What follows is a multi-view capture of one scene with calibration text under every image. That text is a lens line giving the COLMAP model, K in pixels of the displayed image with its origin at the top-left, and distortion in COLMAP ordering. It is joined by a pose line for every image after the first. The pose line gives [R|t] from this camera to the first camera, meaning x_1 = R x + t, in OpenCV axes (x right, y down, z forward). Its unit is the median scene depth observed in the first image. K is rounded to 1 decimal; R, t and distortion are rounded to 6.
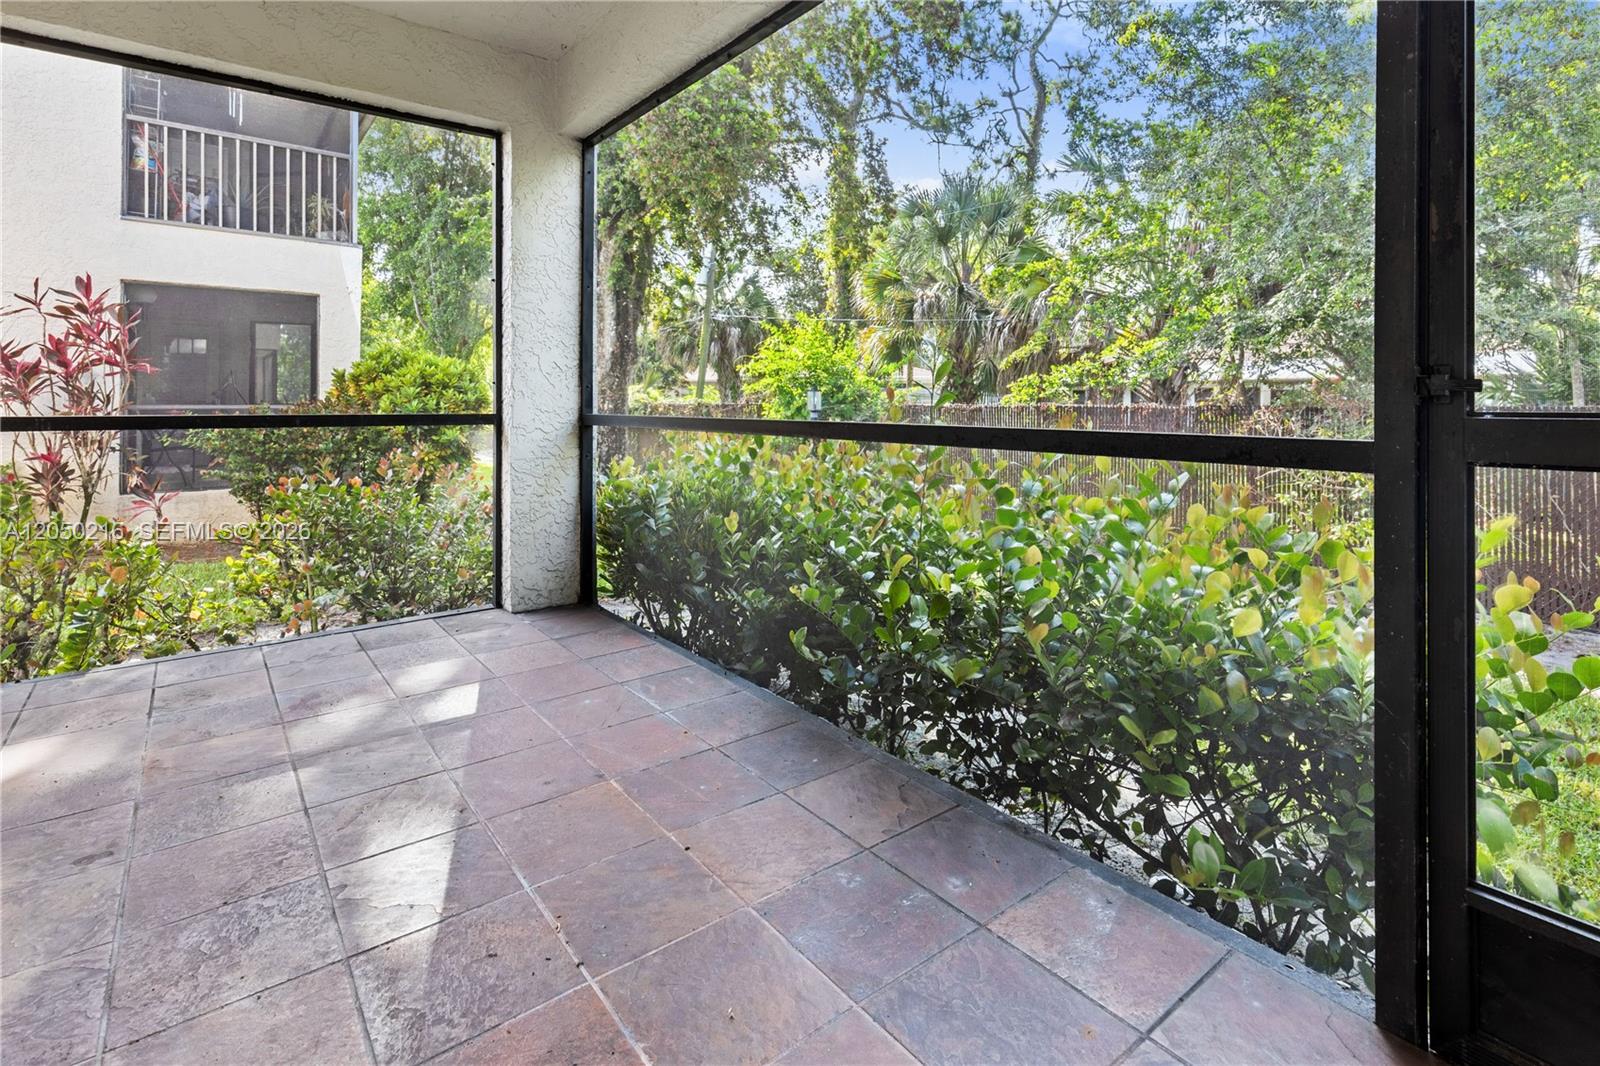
lens RADIAL K [[773.3, 0, 800.0], [0, 773.3, 533.0], [0, 0, 1]] dist [-0.001790, -0.000757]
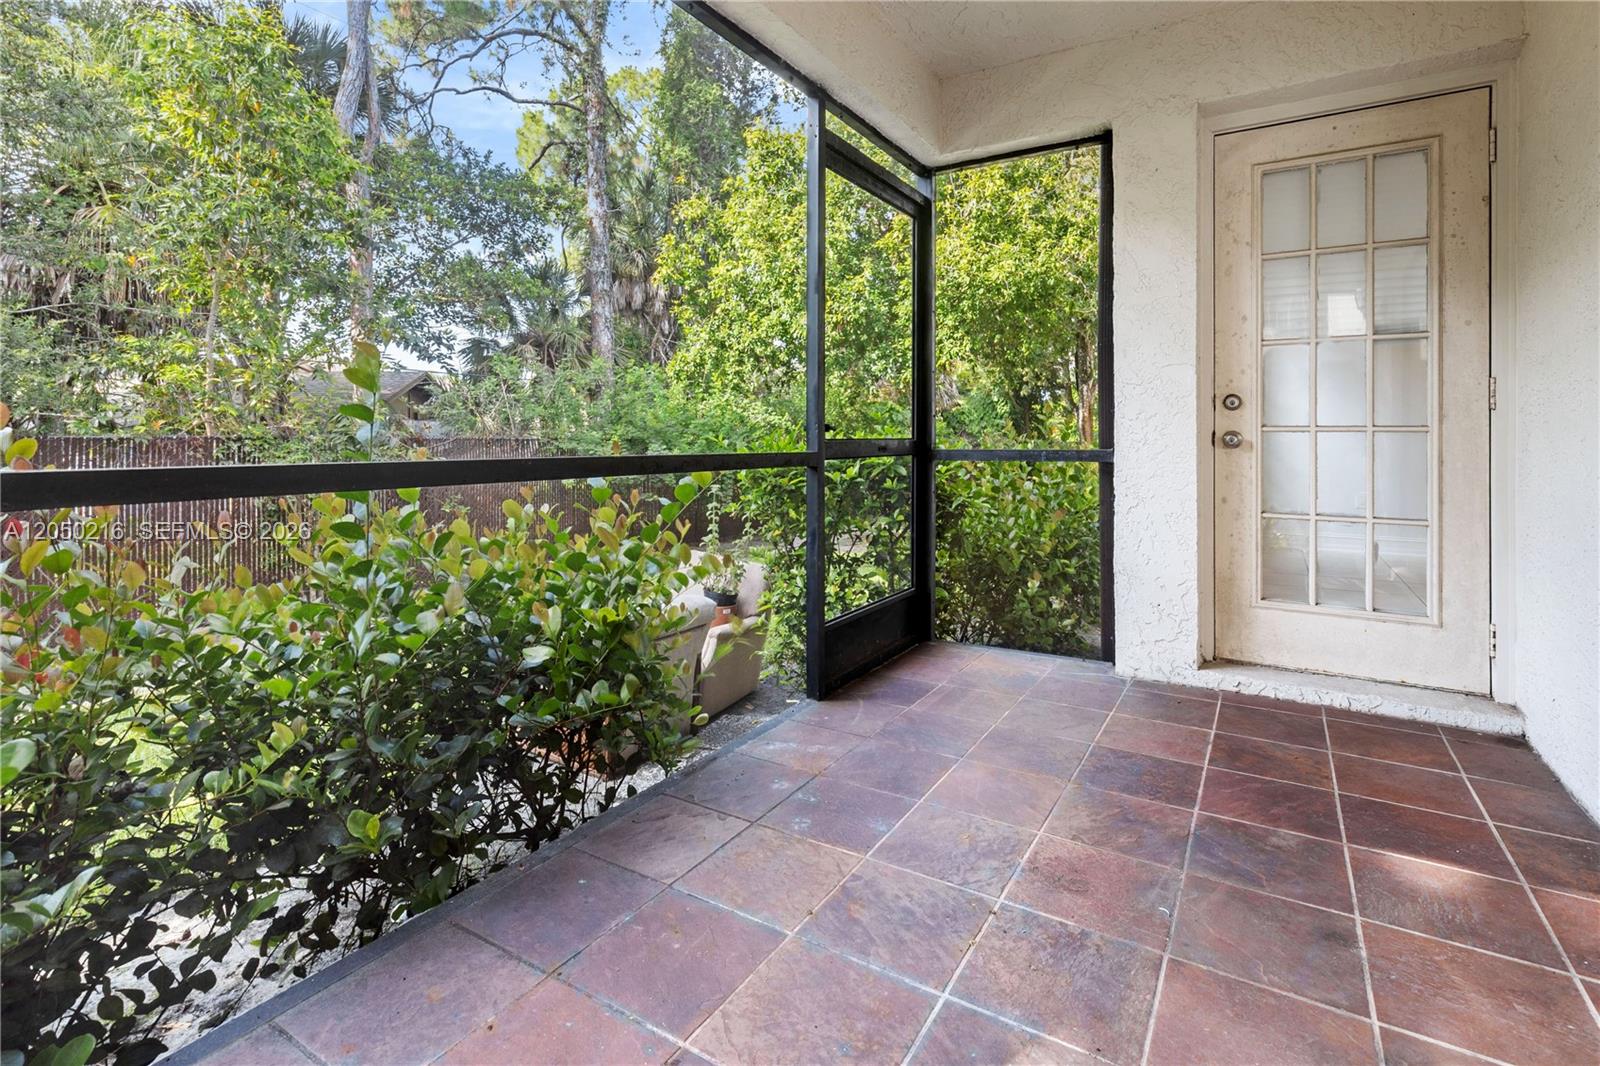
lens RADIAL K [[773.3, 0, 800.0], [0, 773.3, 533.0], [0, 0, 1]] dist [-0.001790, -0.000757]
pose [[-0.348012, -0.129887, 0.928449, -1.040293], [0.160849, 0.967397, 0.195627, -0.248570], [-0.923588, 0.217421, -0.315774, 1.307254]]
